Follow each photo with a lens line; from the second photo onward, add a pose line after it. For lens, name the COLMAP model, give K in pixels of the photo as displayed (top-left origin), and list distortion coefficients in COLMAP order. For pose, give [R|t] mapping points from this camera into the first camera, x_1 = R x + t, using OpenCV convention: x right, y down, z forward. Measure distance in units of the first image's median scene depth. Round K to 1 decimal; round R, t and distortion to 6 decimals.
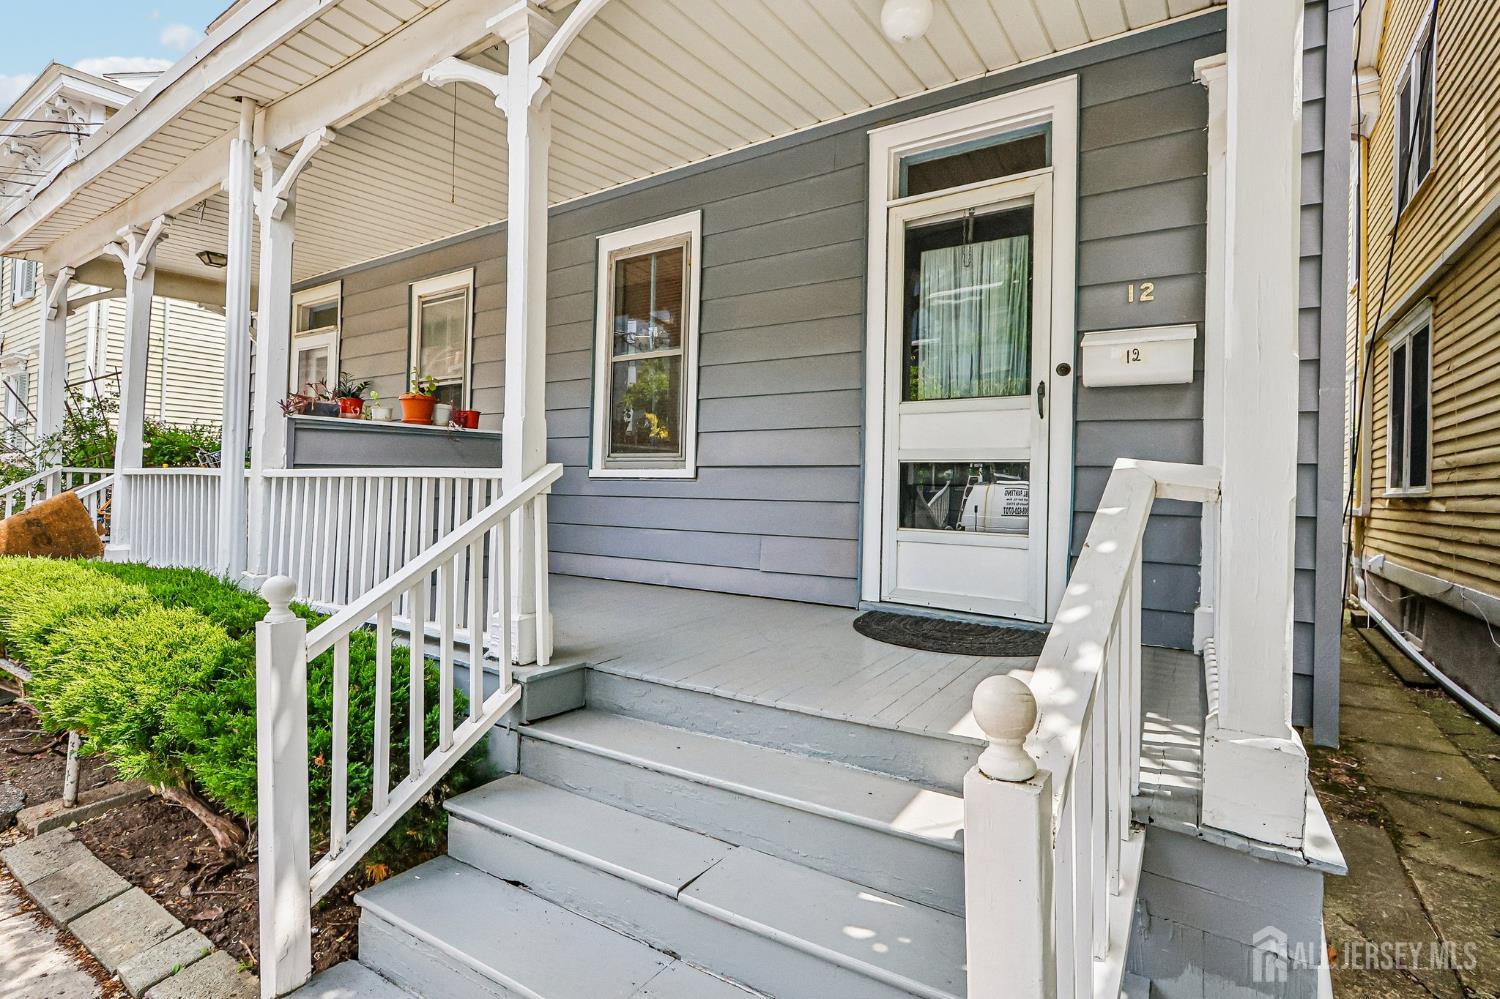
lens RADIAL K [[708.5, 0, 725.4], [0, 708.5, 482.2], [0, 0, 1]] dist [-0.000882, -0.000232]
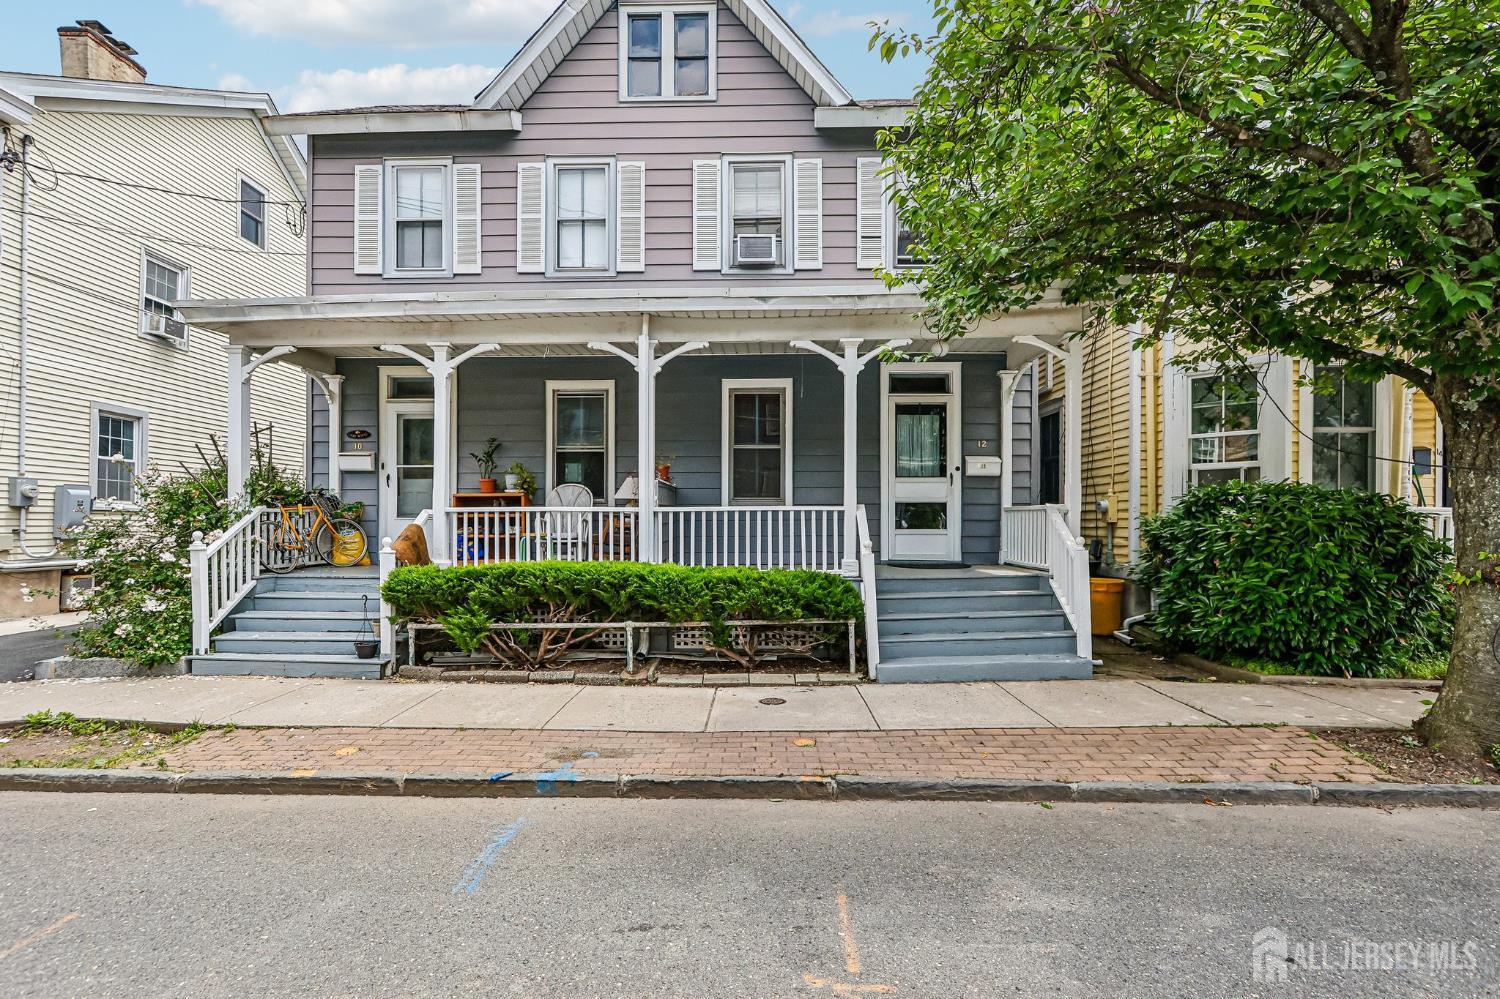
lens RADIAL K [[688.6, 0, 744.3], [0, 688.6, 508.8], [0, 0, 1]] dist [-0.000054, 0.000723]
pose [[0.844300, -0.011097, 0.535757, -1.558265], [0.014653, 0.999890, -0.002380, -0.011057], [-0.535671, 0.009860, 0.844369, -0.751975]]
